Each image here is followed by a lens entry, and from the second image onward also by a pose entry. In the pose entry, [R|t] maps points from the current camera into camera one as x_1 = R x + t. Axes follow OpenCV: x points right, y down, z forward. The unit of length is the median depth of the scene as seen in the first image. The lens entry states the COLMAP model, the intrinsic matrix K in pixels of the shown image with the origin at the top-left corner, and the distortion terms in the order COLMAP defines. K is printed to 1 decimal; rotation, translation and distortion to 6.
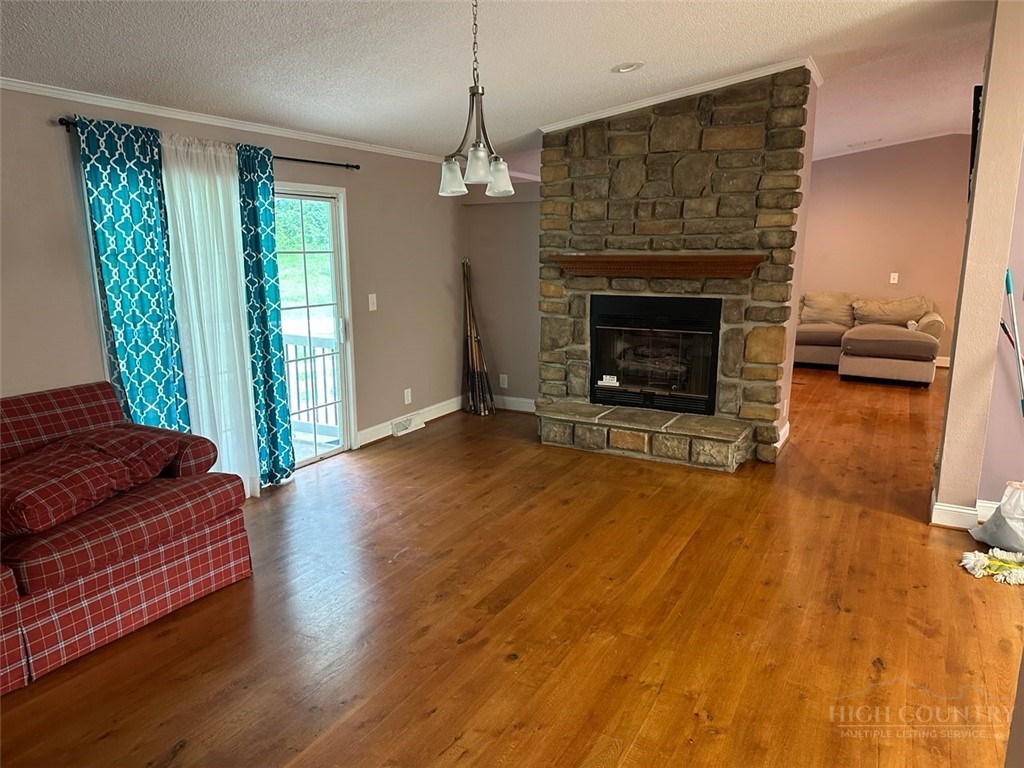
lens RADIAL K [[712.3, 0, 513.5], [0, 712.3, 383.6], [0, 0, 1]] dist [0.058115, -0.005497]
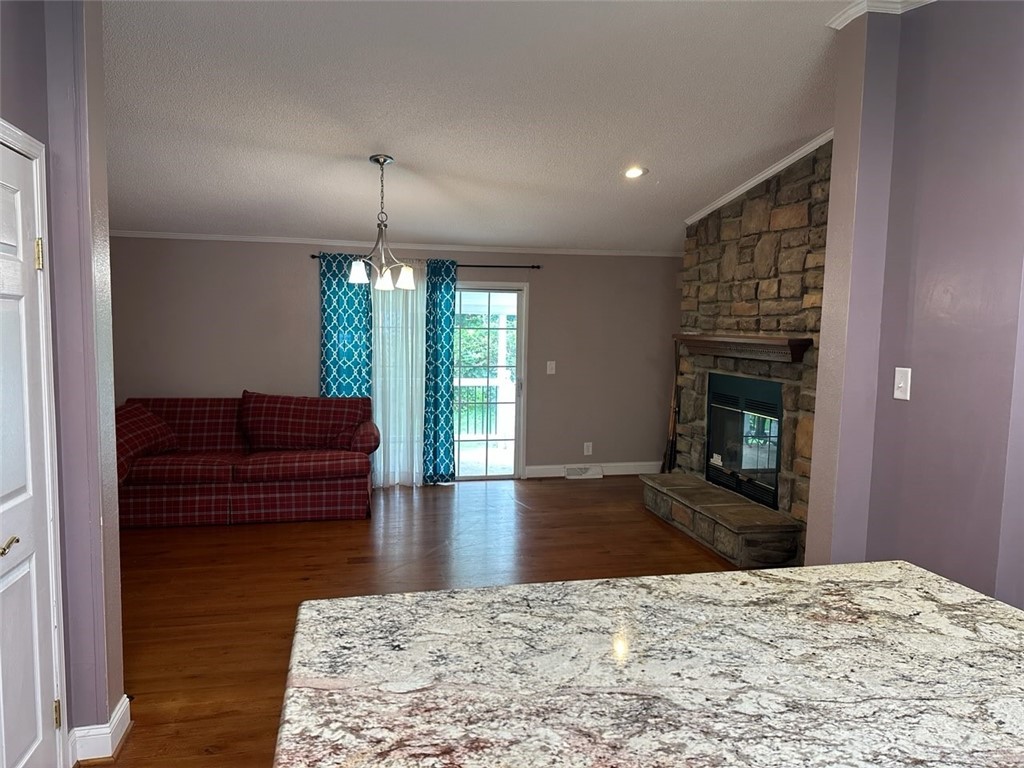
lens RADIAL K [[712.3, 0, 509.8], [0, 712.3, 385.9], [0, 0, 1]] dist [0.058115, -0.005497]
pose [[0.652596, 0.079529, -0.753521, 0.755944], [-0.160354, 0.986447, -0.034764, -0.026772], [0.740544, 0.143516, 0.656504, 0.126044]]
